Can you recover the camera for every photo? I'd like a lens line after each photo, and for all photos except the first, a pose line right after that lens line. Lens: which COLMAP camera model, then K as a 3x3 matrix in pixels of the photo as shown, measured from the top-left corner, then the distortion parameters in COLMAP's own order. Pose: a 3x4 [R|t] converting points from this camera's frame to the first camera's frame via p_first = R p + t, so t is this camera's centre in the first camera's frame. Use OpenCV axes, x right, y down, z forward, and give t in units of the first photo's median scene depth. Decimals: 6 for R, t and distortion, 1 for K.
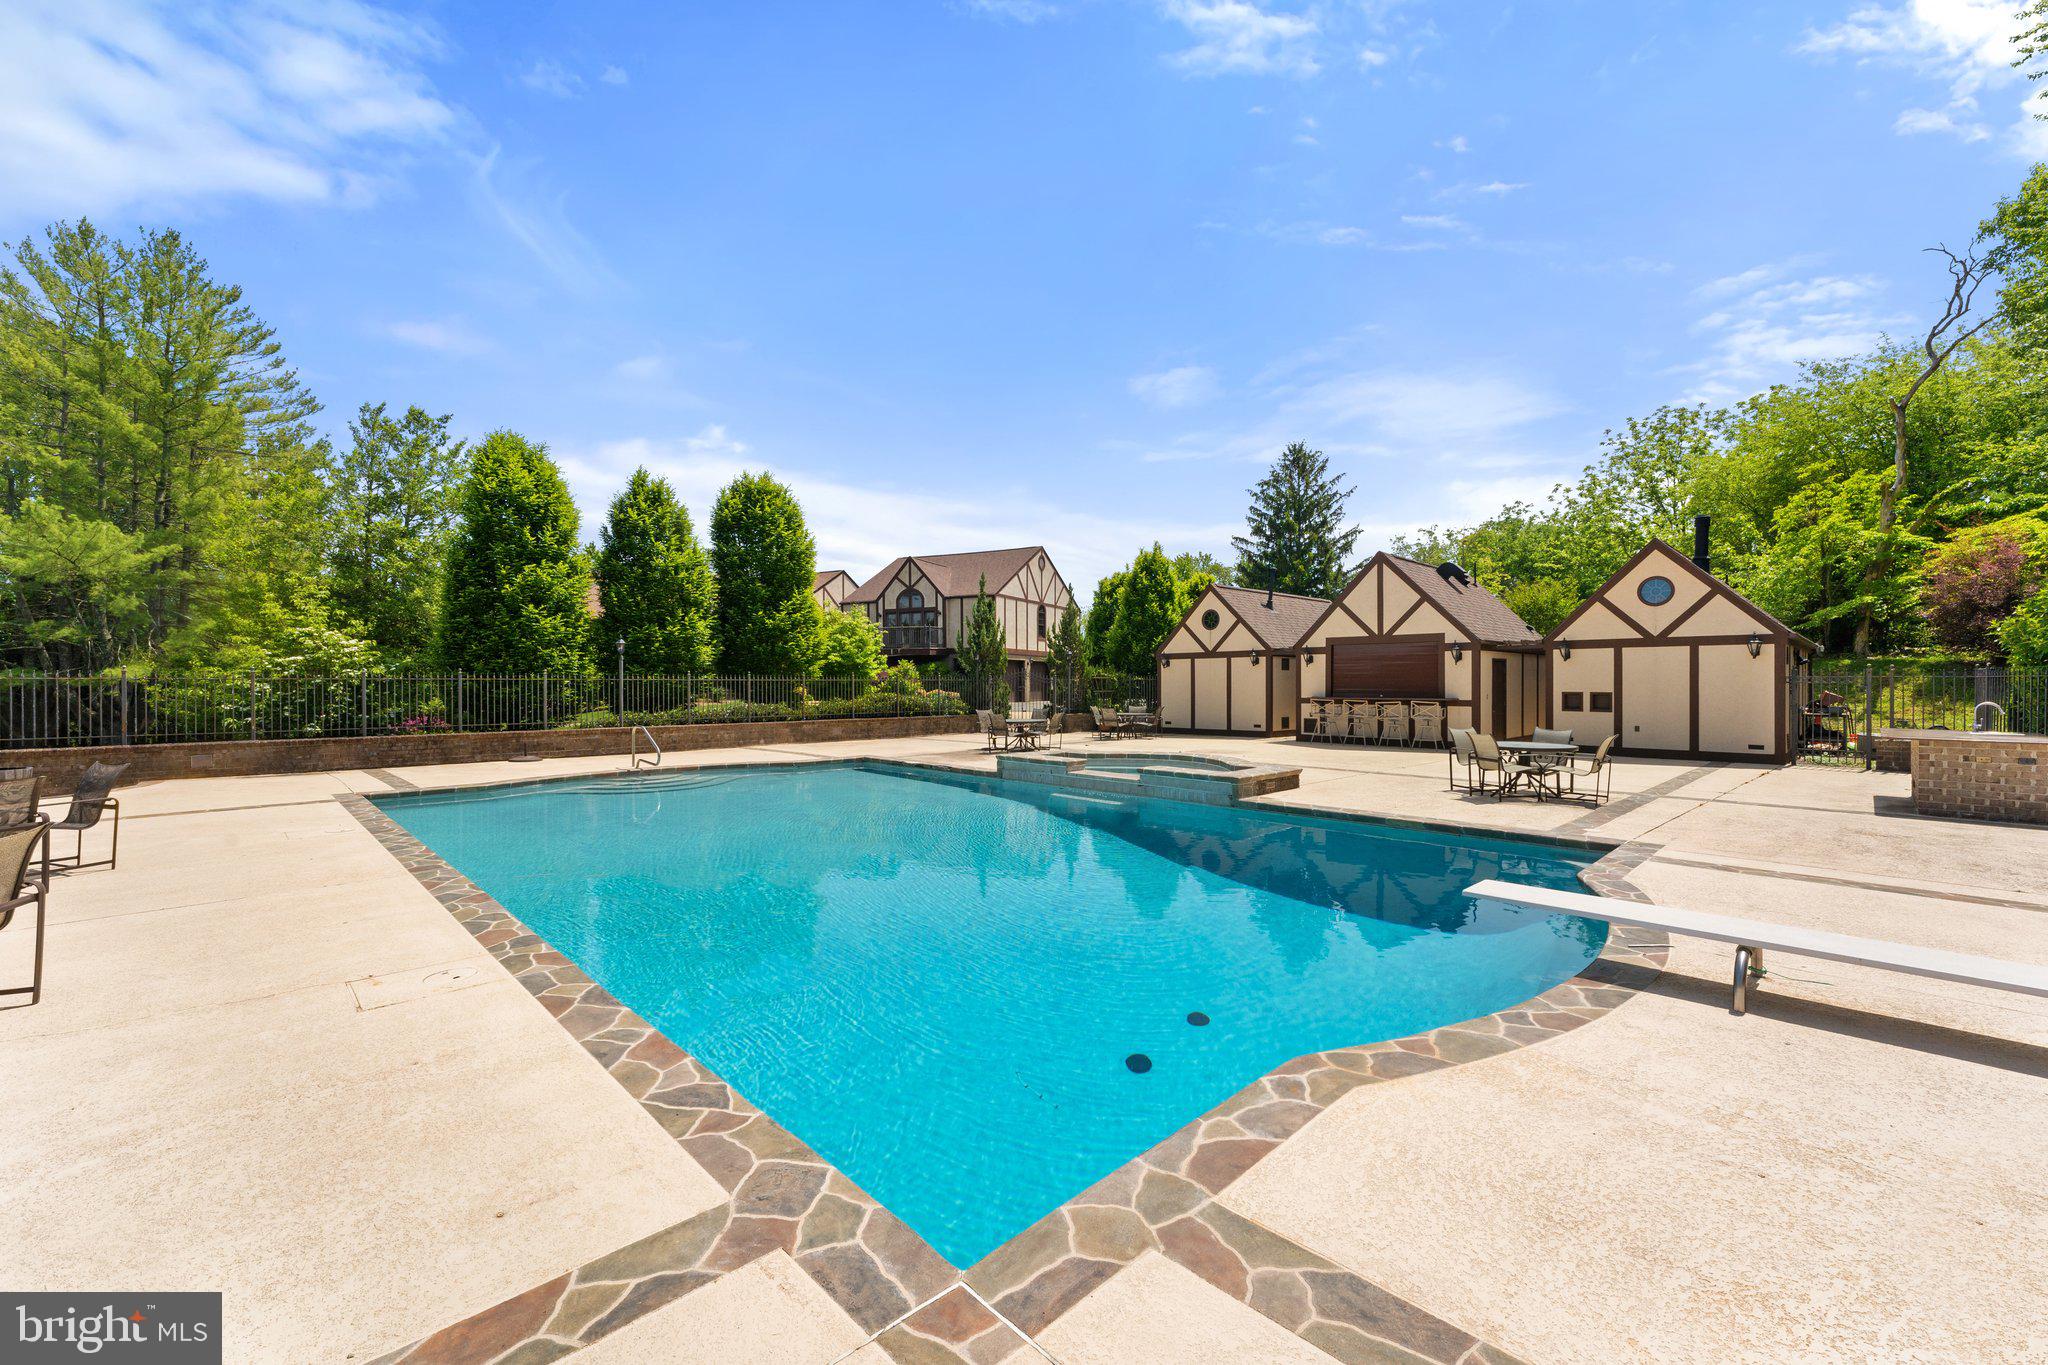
lens RADIAL K [[836.4, 0, 1025.1], [0, 836.4, 686.7], [0, 0, 1]] dist [-0.001163, 0.000084]
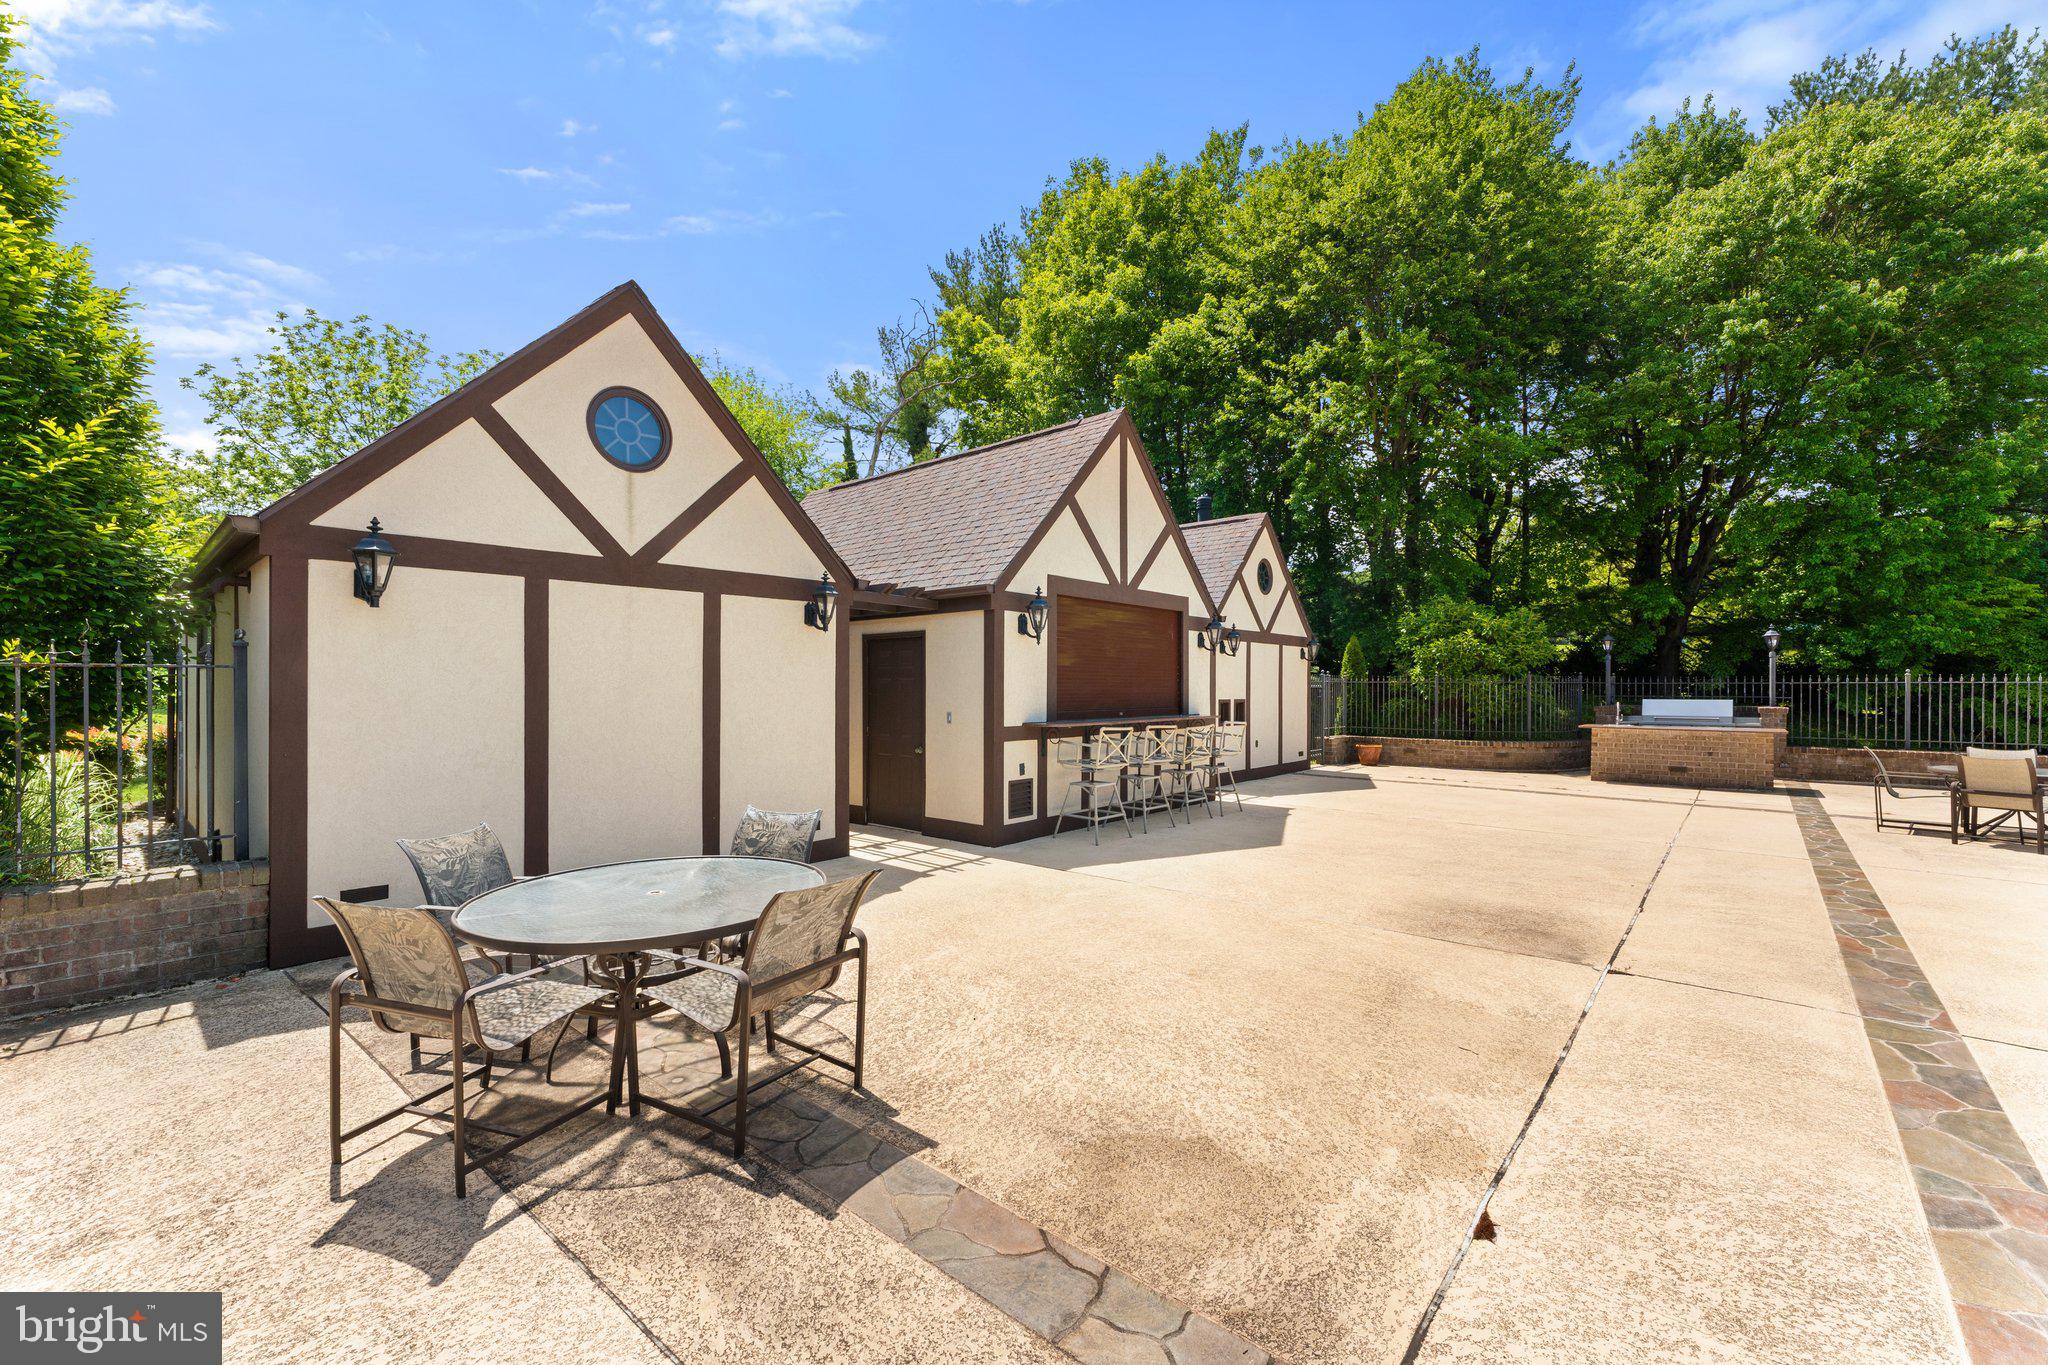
lens RADIAL K [[836.4, 0, 1026.5], [0, 836.4, 677.7], [0, 0, 1]] dist [-0.001163, 0.000084]
pose [[-0.090968, -0.004809, 0.995842, -0.042302], [-0.011806, 0.999923, 0.003751, -0.010396], [-0.995784, -0.011416, -0.091018, 1.030061]]
